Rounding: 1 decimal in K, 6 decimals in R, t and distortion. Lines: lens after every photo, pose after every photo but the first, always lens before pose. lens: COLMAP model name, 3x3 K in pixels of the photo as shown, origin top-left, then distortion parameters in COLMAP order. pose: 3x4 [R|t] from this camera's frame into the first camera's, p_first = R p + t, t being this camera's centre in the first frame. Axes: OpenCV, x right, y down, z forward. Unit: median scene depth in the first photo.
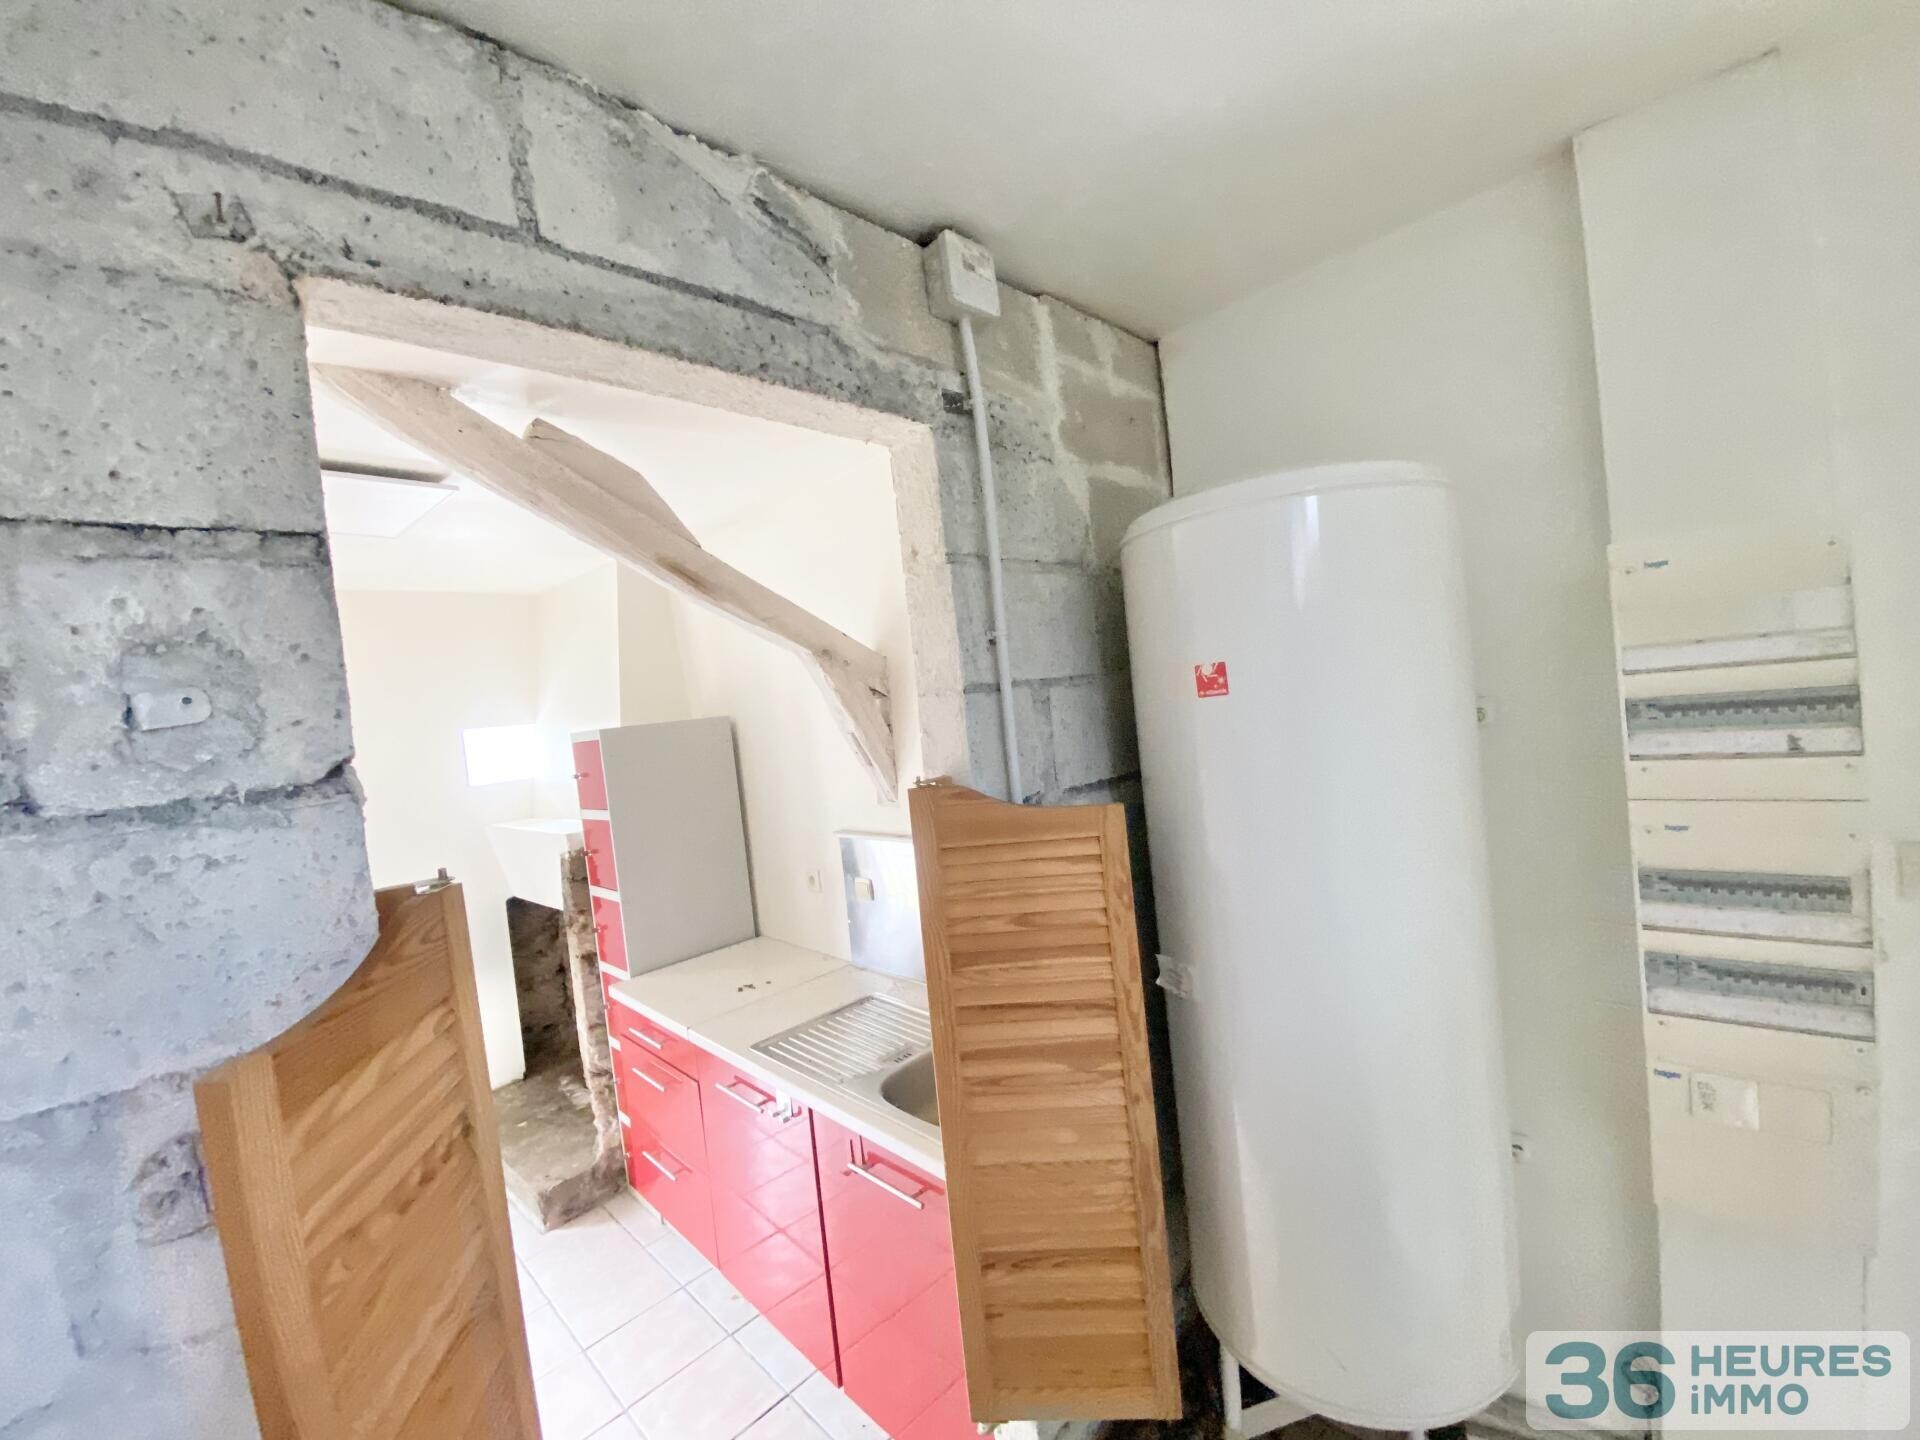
lens RADIAL K [[780.6, 0, 960.0], [0, 780.6, 720.0], [0, 0, 1]] dist [-0.002260, -0.012473]
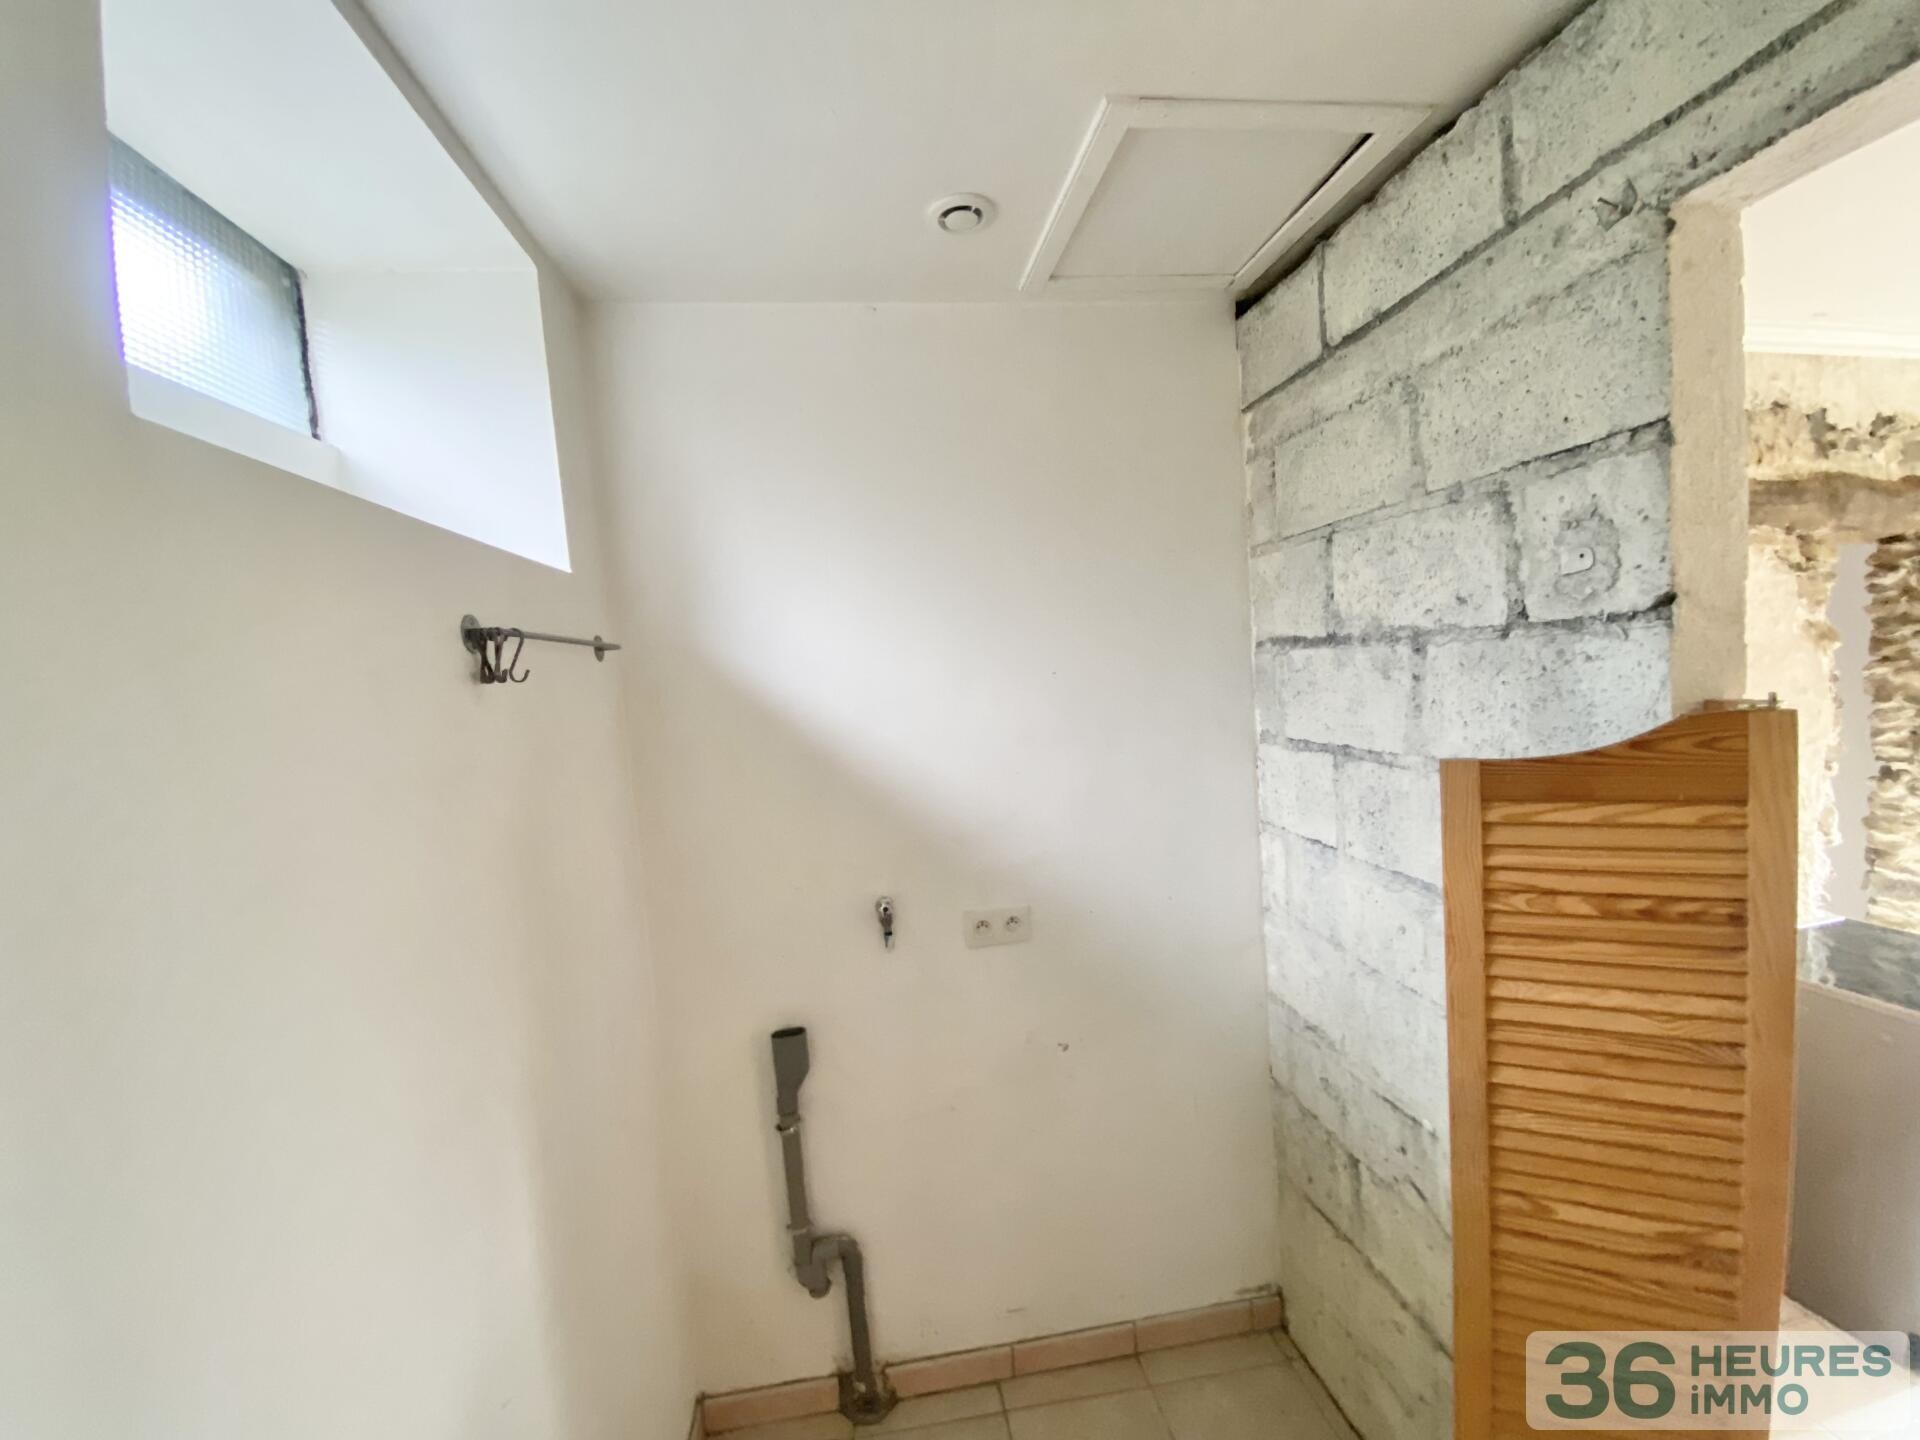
lens RADIAL K [[780.6, 0, 960.0], [0, 780.6, 720.0], [0, 0, 1]] dist [-0.002260, -0.012473]
pose [[-0.594042, 0.193064, -0.780922, 1.038841], [0.109029, 0.981138, 0.159625, -0.082936], [0.797011, 0.009681, -0.603887, 0.888397]]
